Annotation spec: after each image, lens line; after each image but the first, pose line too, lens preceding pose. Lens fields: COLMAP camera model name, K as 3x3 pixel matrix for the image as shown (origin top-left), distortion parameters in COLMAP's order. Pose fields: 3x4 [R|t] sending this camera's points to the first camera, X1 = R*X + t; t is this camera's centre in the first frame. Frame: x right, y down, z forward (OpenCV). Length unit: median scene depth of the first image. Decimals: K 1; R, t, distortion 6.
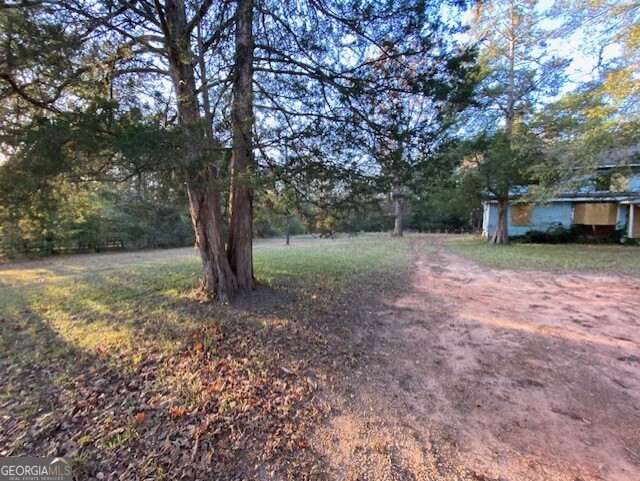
lens RADIAL K [[258.6, 0, 320.0], [0, 258.6, 240.5], [0, 0, 1]] dist [0.022965, -0.020146]
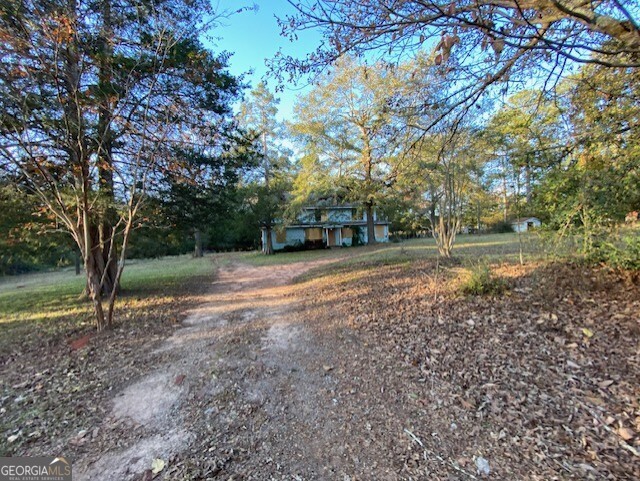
lens RADIAL K [[258.6, 0, 320.0], [0, 258.6, 240.5], [0, 0, 1]] dist [0.022965, -0.020146]
pose [[0.730916, -0.049463, 0.680673, -0.144944], [0.103867, 0.993814, -0.039315, 0.019085], [-0.674517, 0.099435, 0.731532, -0.352941]]
